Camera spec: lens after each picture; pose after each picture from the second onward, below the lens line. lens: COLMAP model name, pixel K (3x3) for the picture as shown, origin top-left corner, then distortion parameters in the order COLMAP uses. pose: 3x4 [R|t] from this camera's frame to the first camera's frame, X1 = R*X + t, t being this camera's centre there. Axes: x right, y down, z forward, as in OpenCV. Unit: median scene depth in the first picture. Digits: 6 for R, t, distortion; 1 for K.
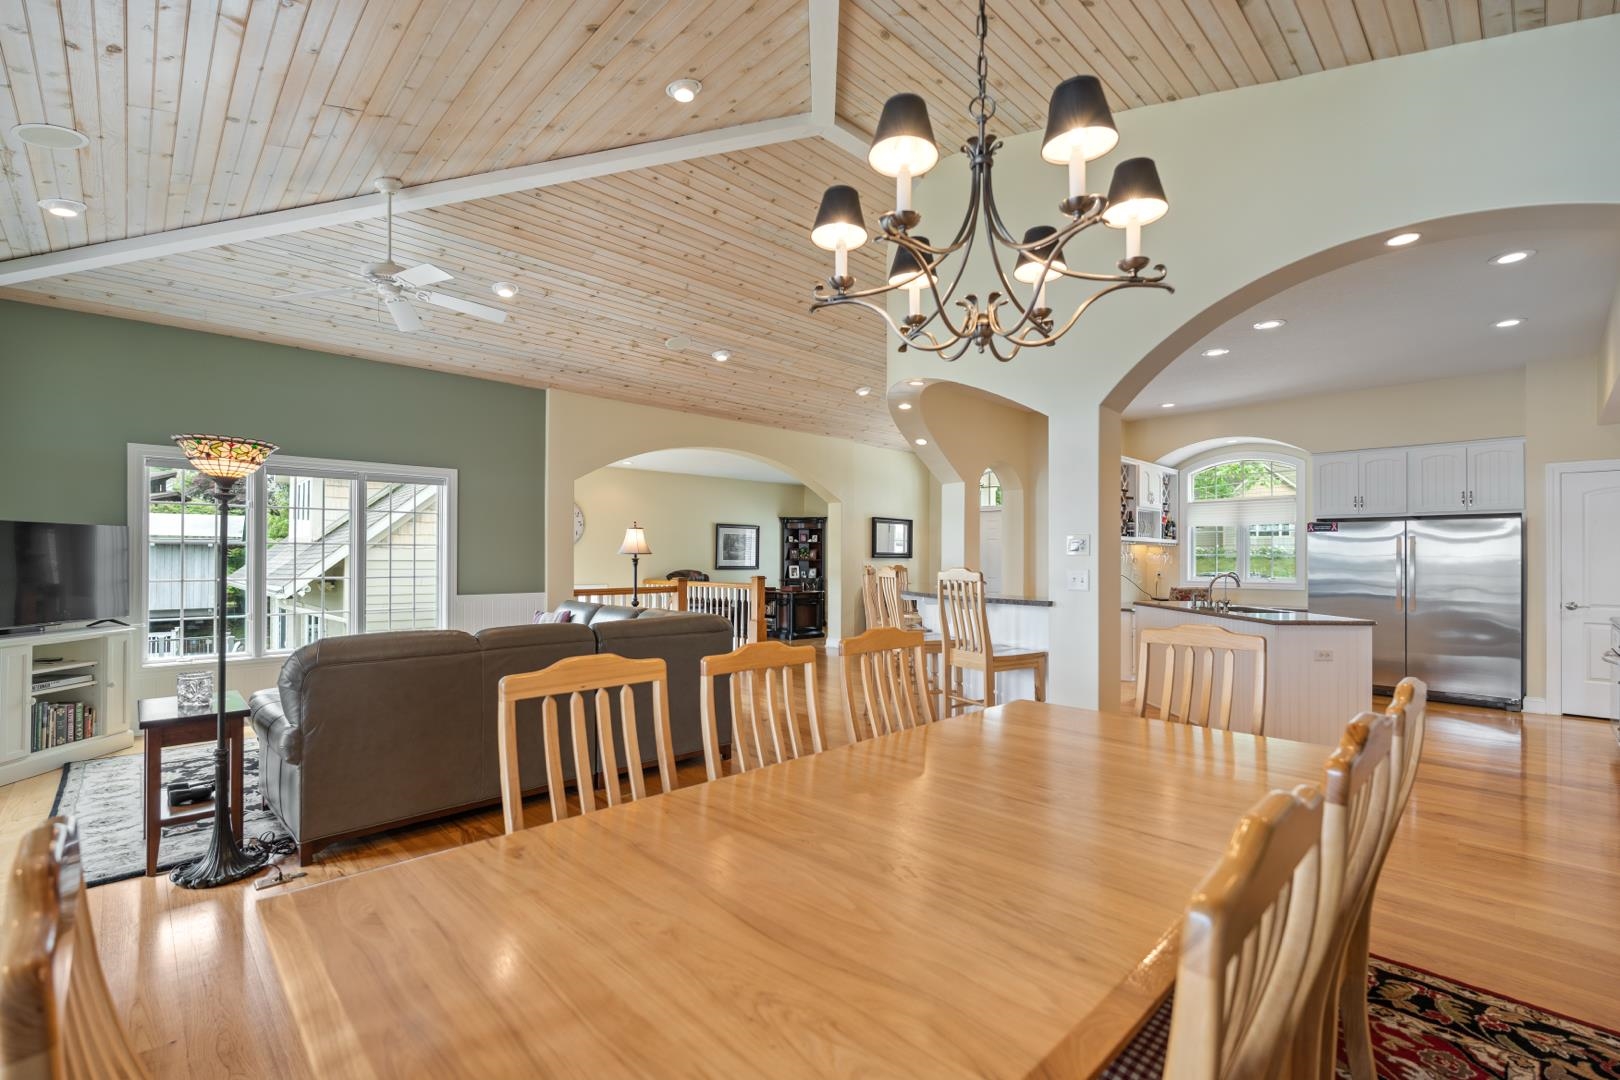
lens RADIAL K [[710.4, 0, 814.4], [0, 710.4, 552.0], [0, 0, 1]] dist [-0.005593, 0.000376]
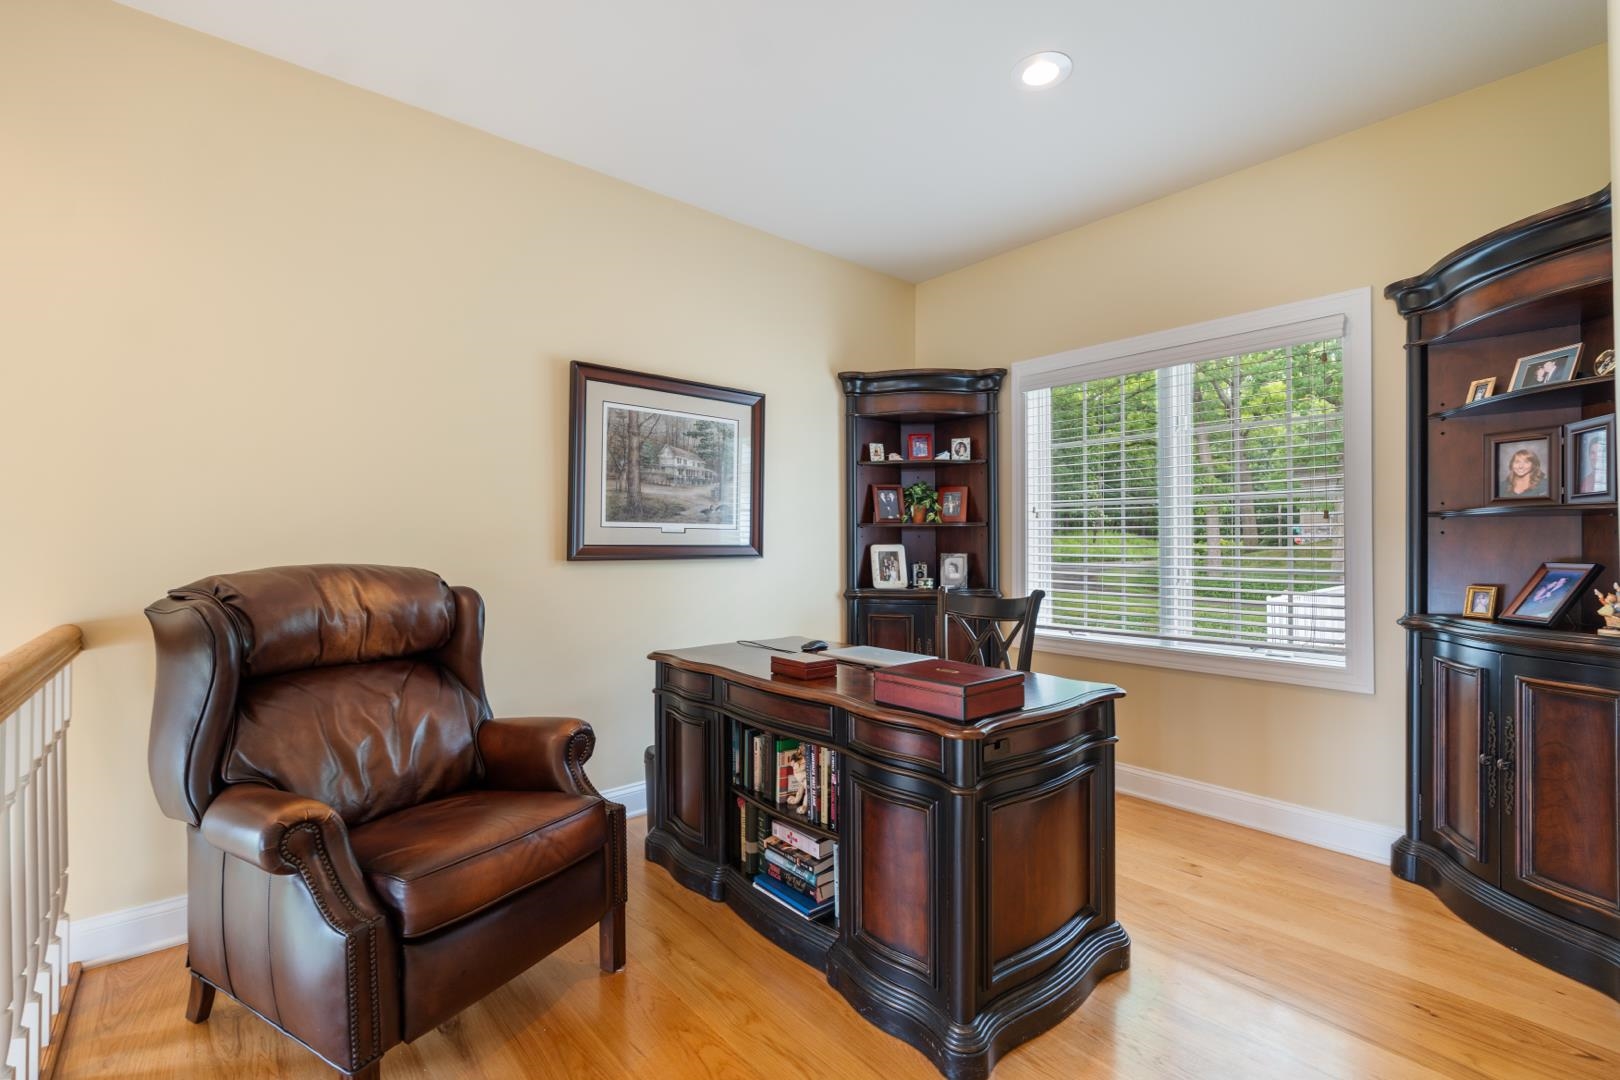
lens RADIAL K [[710.4, 0, 807.7], [0, 710.4, 541.2], [0, 0, 1]] dist [-0.005593, 0.000376]
pose [[0.998729, -0.006361, -0.049989, -0.046941], [0.006639, 0.999963, 0.005386, 0.016030], [0.049953, -0.005711, 0.998735, 0.714695]]
